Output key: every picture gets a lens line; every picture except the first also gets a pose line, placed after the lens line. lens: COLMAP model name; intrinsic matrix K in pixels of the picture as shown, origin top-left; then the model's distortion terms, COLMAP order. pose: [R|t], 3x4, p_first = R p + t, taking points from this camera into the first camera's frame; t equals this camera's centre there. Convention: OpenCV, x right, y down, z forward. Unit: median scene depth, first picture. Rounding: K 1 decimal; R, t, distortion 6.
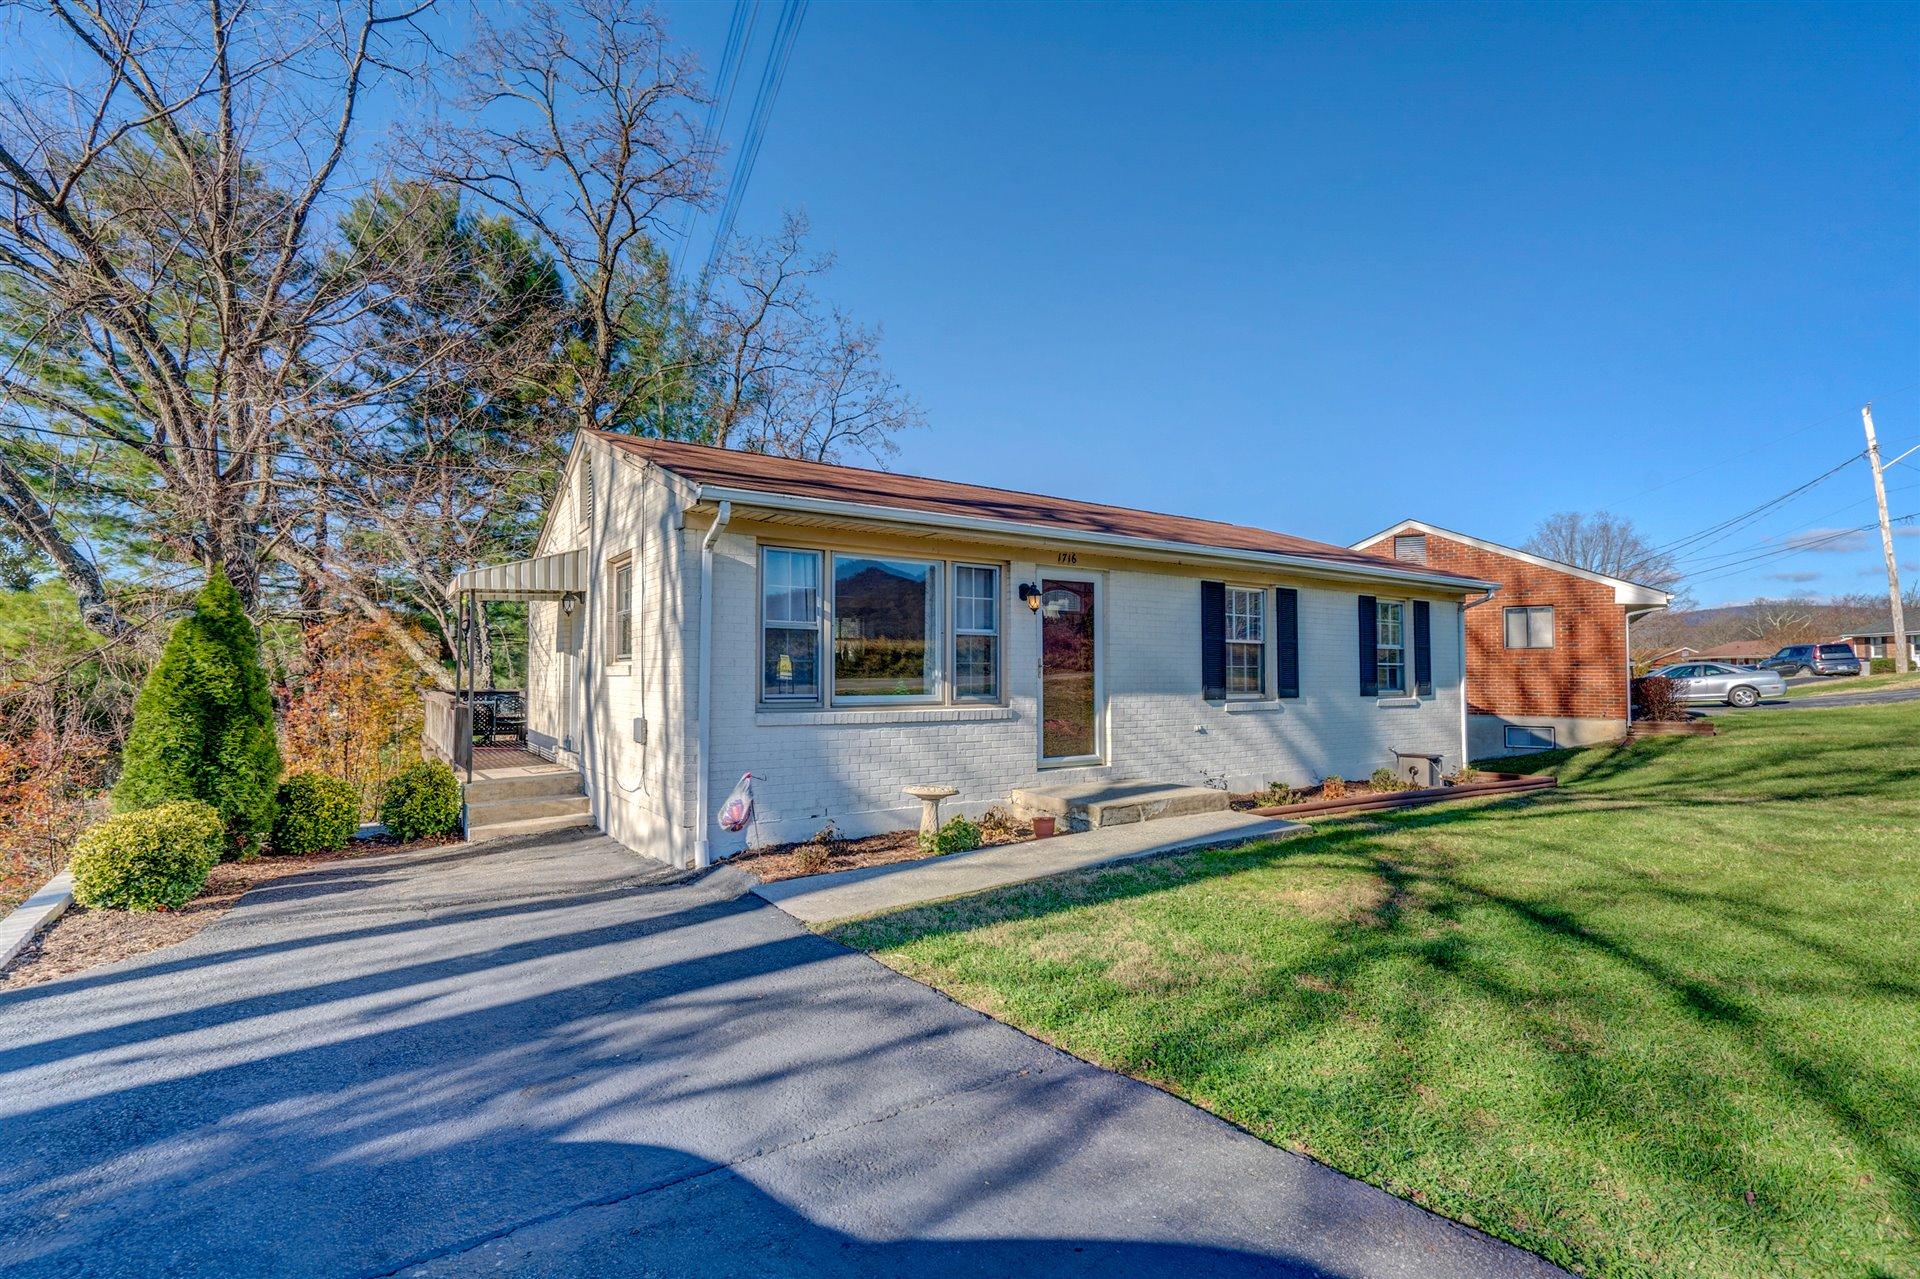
lens RADIAL K [[903.2, 0, 945.4], [0, 903.2, 634.0], [0, 0, 1]] dist [-0.000107, 0.001087]
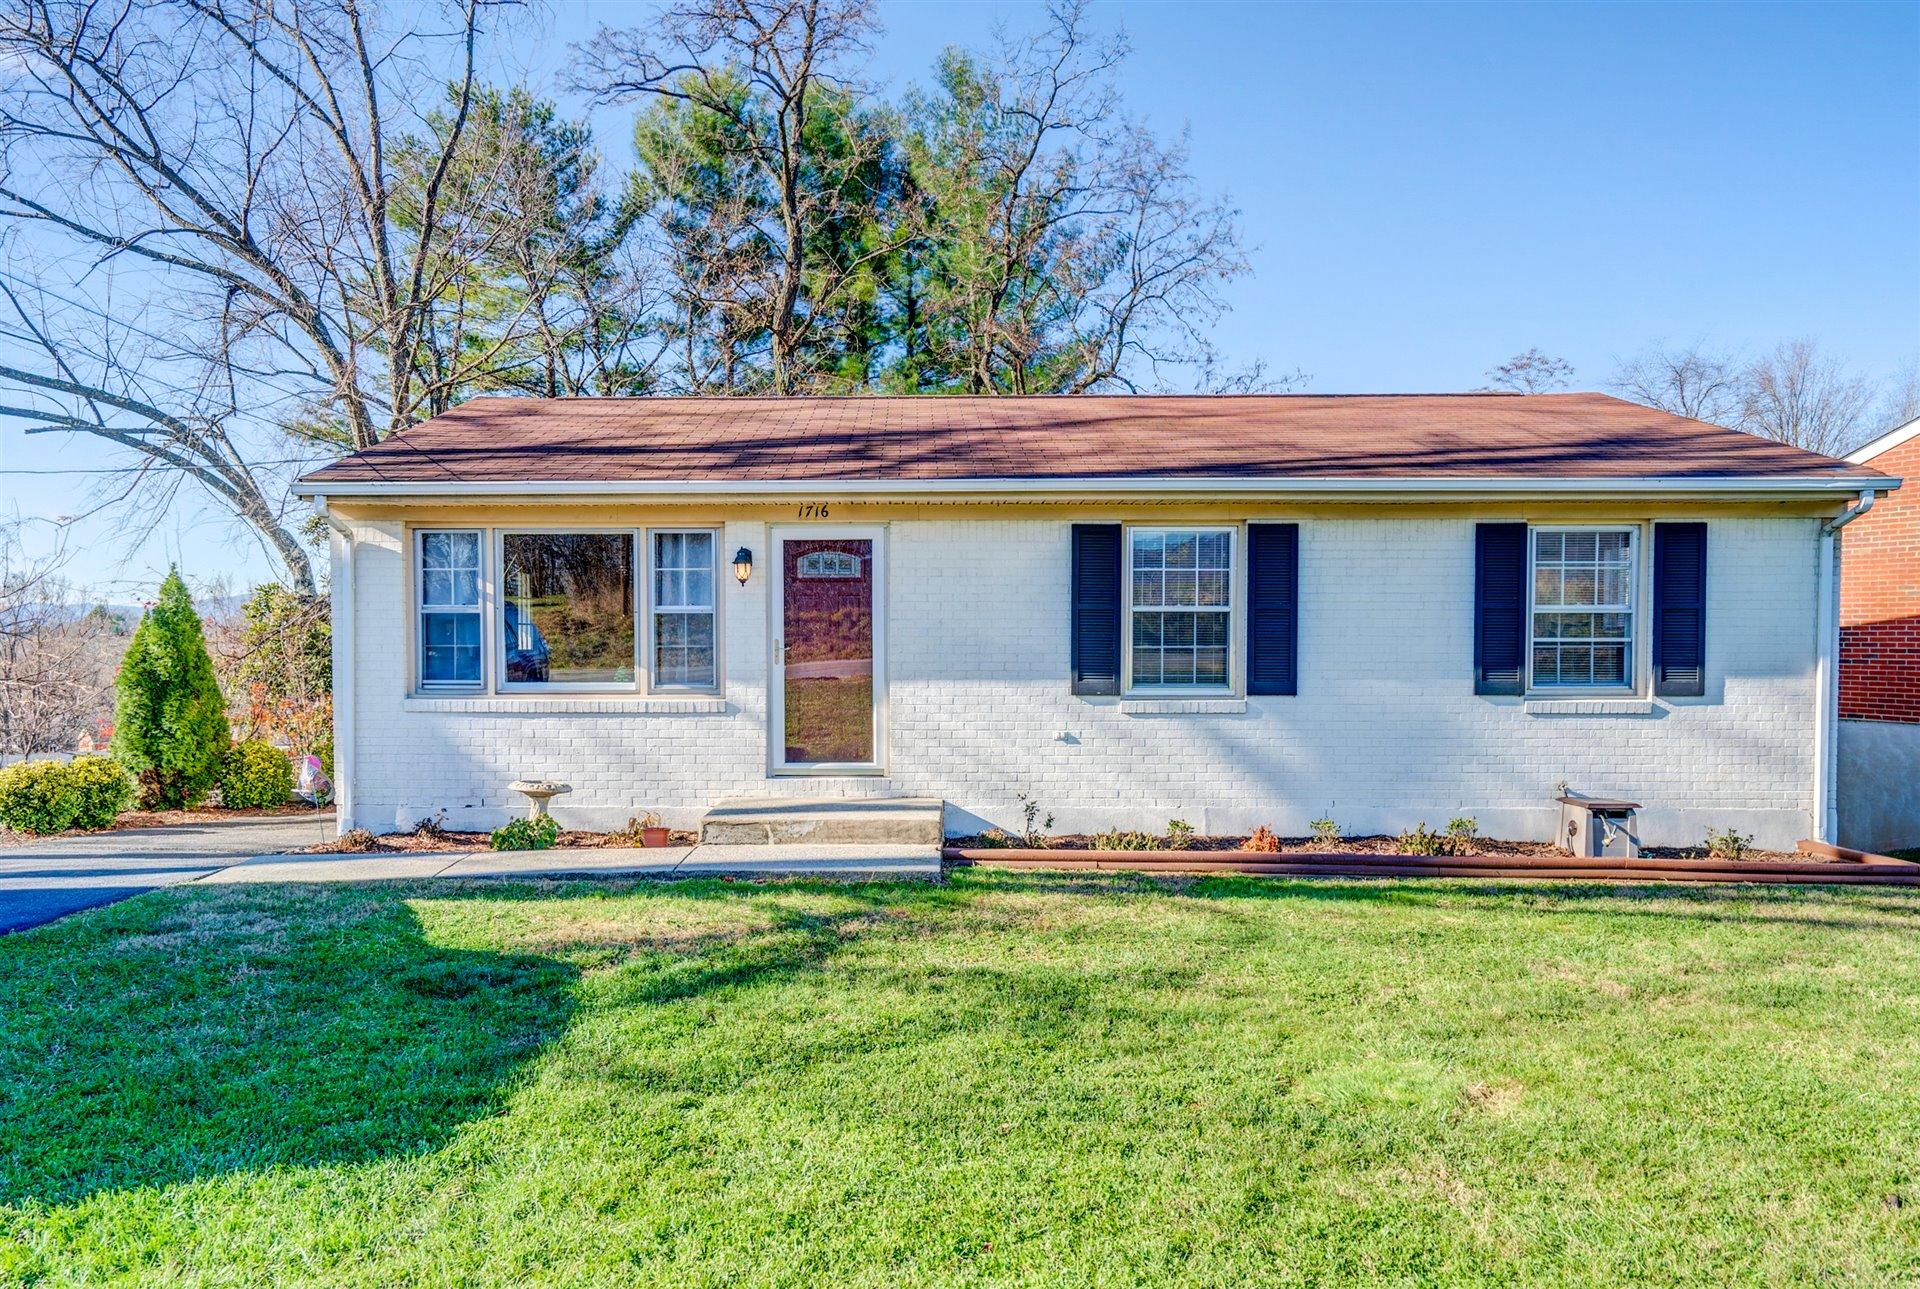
lens RADIAL K [[1352.9, 0, 959.9], [0, 1352.9, 668.0], [0, 0, 1]] dist [0.044359, 0.000046]
pose [[0.810411, 0.013625, -0.585703, 0.992349], [0.029357, 0.997529, 0.063826, -0.021026], [0.585125, -0.068920, 0.808009, 0.119161]]
